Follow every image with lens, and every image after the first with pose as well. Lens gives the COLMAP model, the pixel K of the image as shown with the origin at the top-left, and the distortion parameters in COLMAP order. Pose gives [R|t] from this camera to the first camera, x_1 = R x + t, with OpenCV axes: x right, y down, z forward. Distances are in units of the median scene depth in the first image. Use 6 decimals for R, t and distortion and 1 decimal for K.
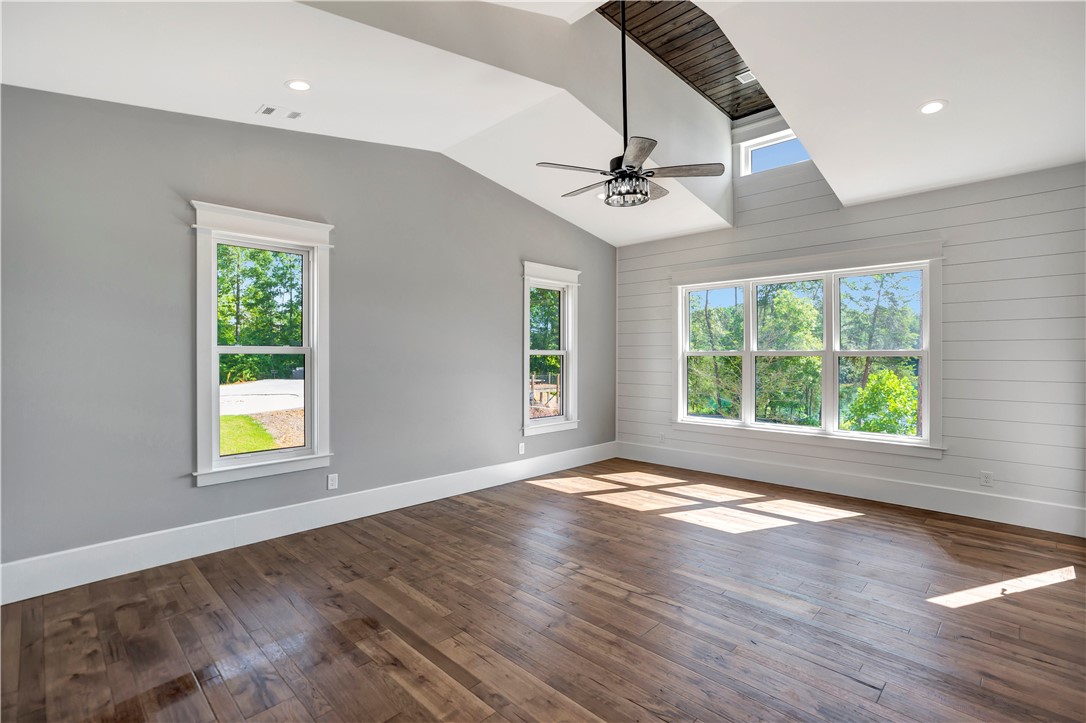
lens RADIAL K [[495.3, 0, 551.9], [0, 495.3, 361.0], [0, 0, 1]] dist [0.002796, 0.001549]
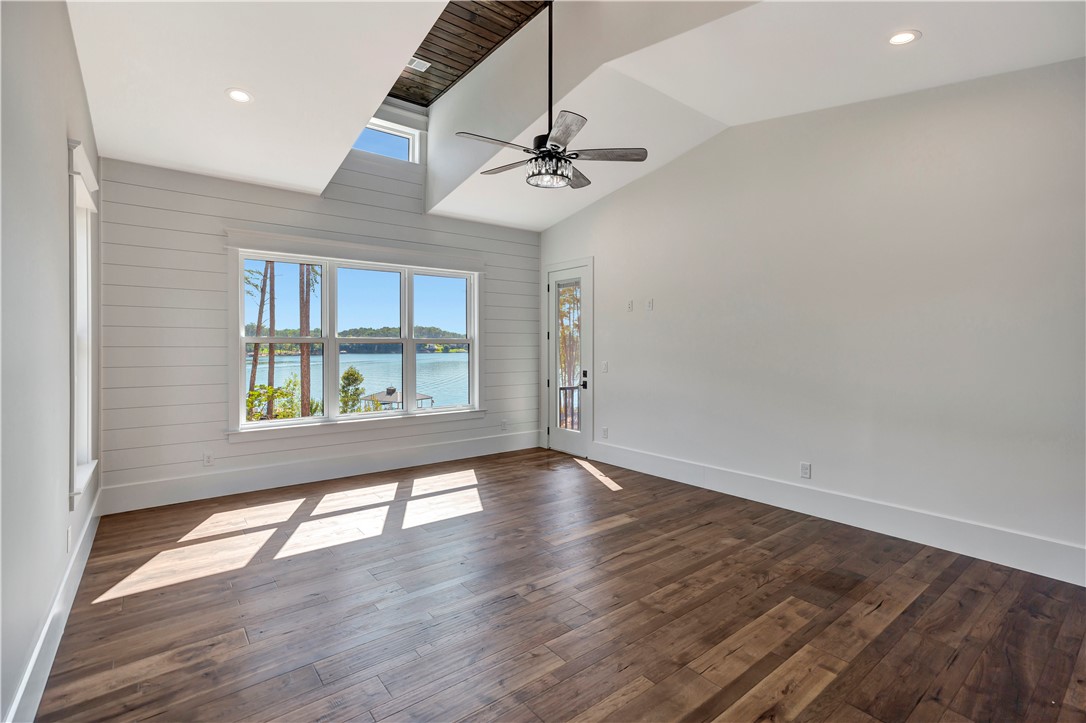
lens RADIAL K [[495.3, 0, 551.6], [0, 495.3, 351.5], [0, 0, 1]] dist [0.002796, 0.001549]
pose [[0.128841, -0.004360, 0.991656, -0.563627], [0.002686, 0.999988, 0.004047, 0.002442], [-0.991662, 0.002142, 0.128851, 0.602083]]
